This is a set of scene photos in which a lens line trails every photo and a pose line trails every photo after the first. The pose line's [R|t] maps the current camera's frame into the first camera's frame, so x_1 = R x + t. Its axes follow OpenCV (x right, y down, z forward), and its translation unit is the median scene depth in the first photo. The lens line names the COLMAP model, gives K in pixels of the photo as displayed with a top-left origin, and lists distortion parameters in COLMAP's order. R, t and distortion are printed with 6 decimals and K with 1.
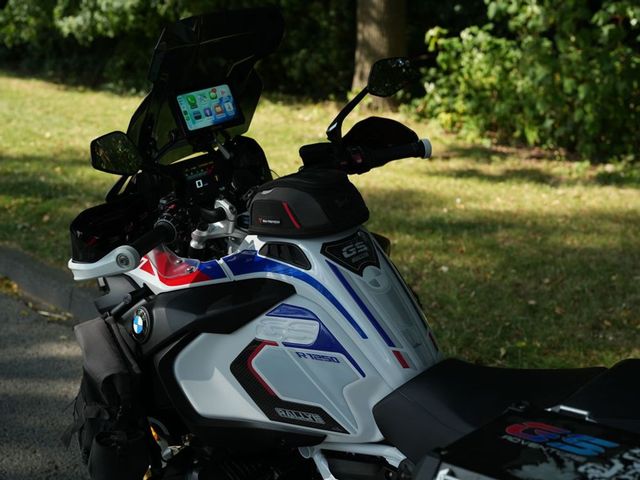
lens RADIAL K [[1007.1, 0, 318.9], [0, 1007.1, 254.6], [0, 0, 1]] dist [-0.081720, 0.932892]
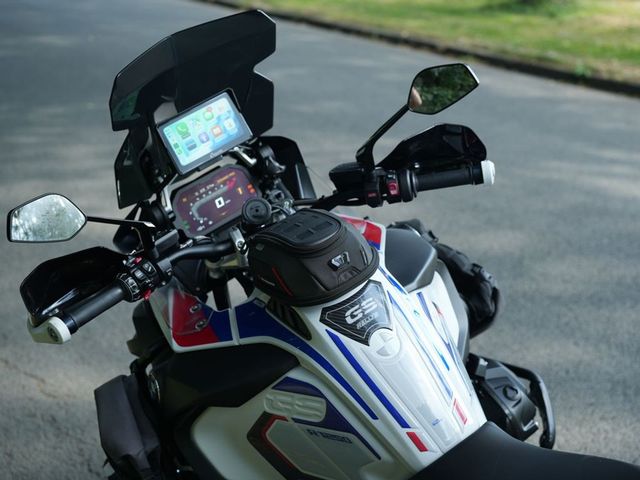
lens RADIAL K [[1007.1, 0, 318.9], [0, 1007.1, 254.6], [0, 0, 1]] dist [-0.081720, 0.932892]
pose [[0.965602, -0.072514, -0.249709, 0.201588], [0.126628, 0.969896, 0.208008, -0.216084], [0.227109, -0.232473, 0.945716, 0.171703]]
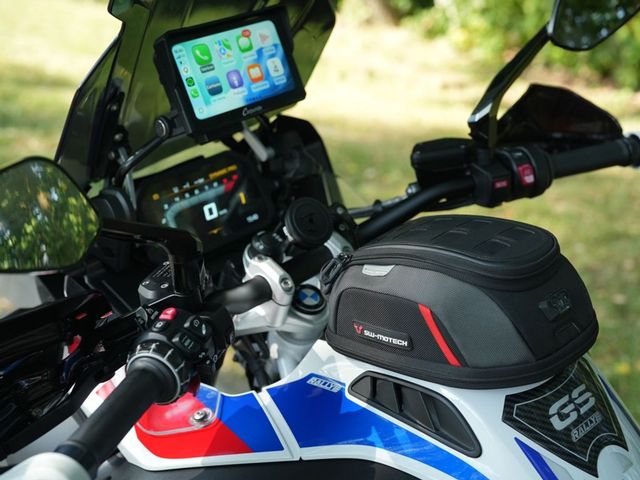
lens RADIAL K [[1007.1, 0, 318.9], [0, 1007.1, 254.6], [0, 0, 1]] dist [-0.081720, 0.932892]
pose [[0.999276, 0.011453, 0.036280, -0.087734], [-0.014680, 0.995836, 0.089968, -0.102988], [-0.035098, -0.090435, 0.995284, 0.512703]]
